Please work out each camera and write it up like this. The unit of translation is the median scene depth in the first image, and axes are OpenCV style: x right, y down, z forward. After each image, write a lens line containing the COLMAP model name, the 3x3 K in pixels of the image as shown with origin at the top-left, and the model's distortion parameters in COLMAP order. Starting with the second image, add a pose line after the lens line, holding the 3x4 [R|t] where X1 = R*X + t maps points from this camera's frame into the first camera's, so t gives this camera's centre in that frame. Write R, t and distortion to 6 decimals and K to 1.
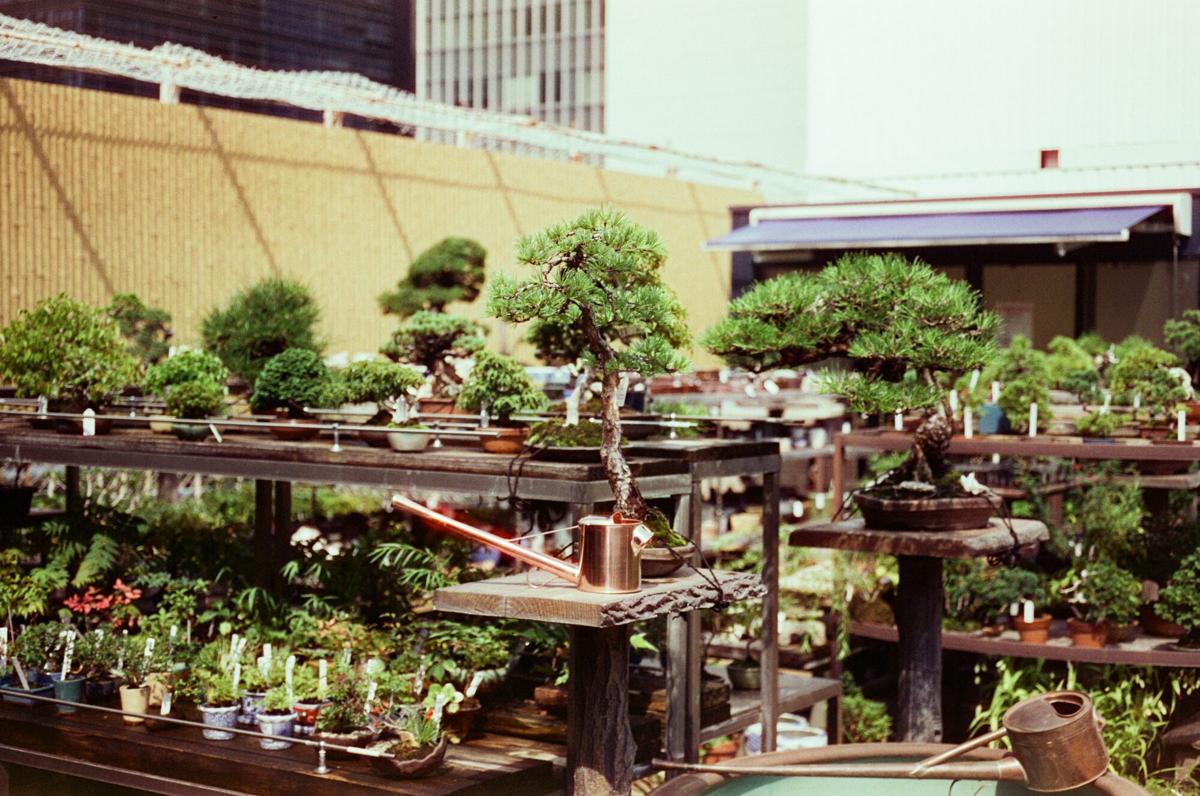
lens RADIAL K [[1892.7, 0, 600.0], [0, 1892.7, 398.0], [0, 0, 1]] dist [0.009305, 0.268839]
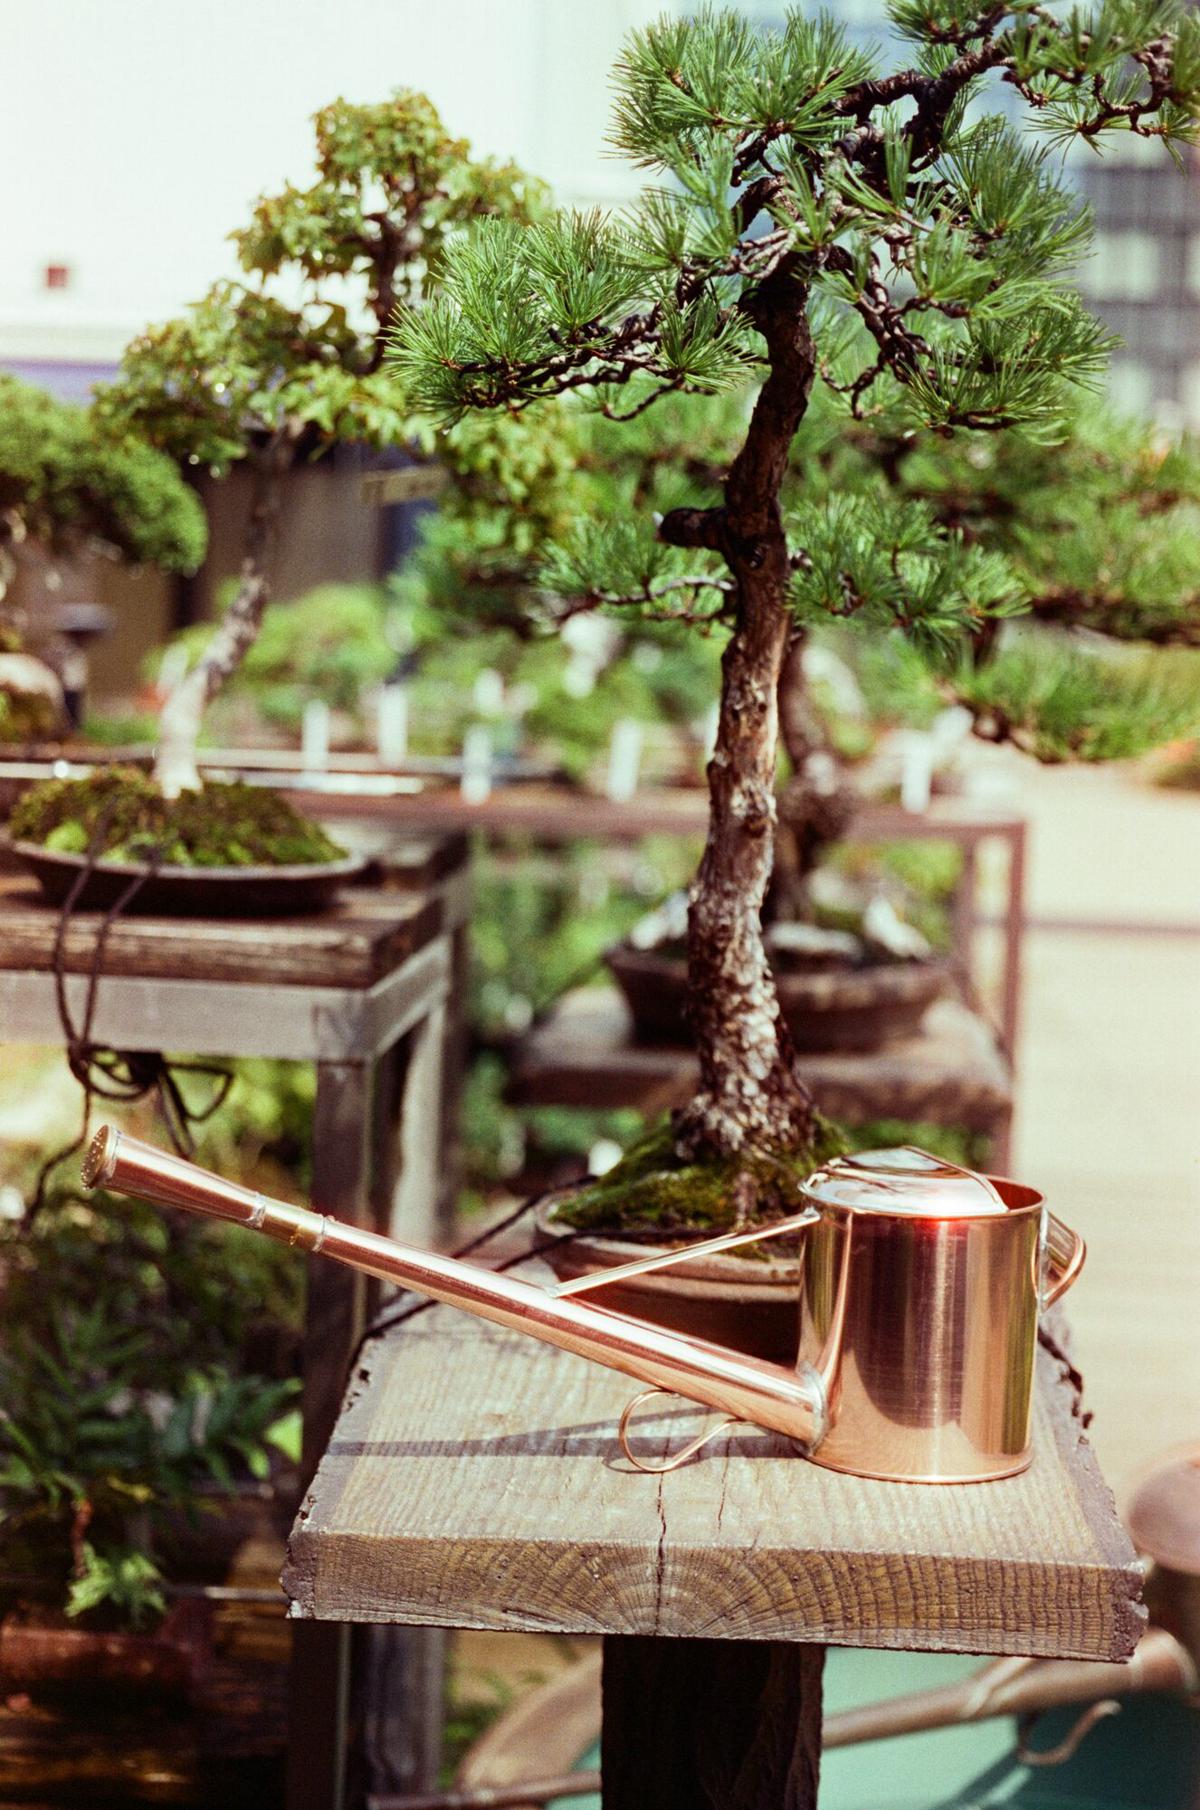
lens RADIAL K [[2909.1, 0, 600.0], [0, 2909.1, 905.0], [0, 0, 1]] dist [-0.030682, 0.061367]
pose [[0.866763, -0.017398, 0.498417, -0.194955], [-0.017475, 0.997718, 0.065216, 0.000833], [-0.498414, -0.065236, 0.864481, 0.575350]]
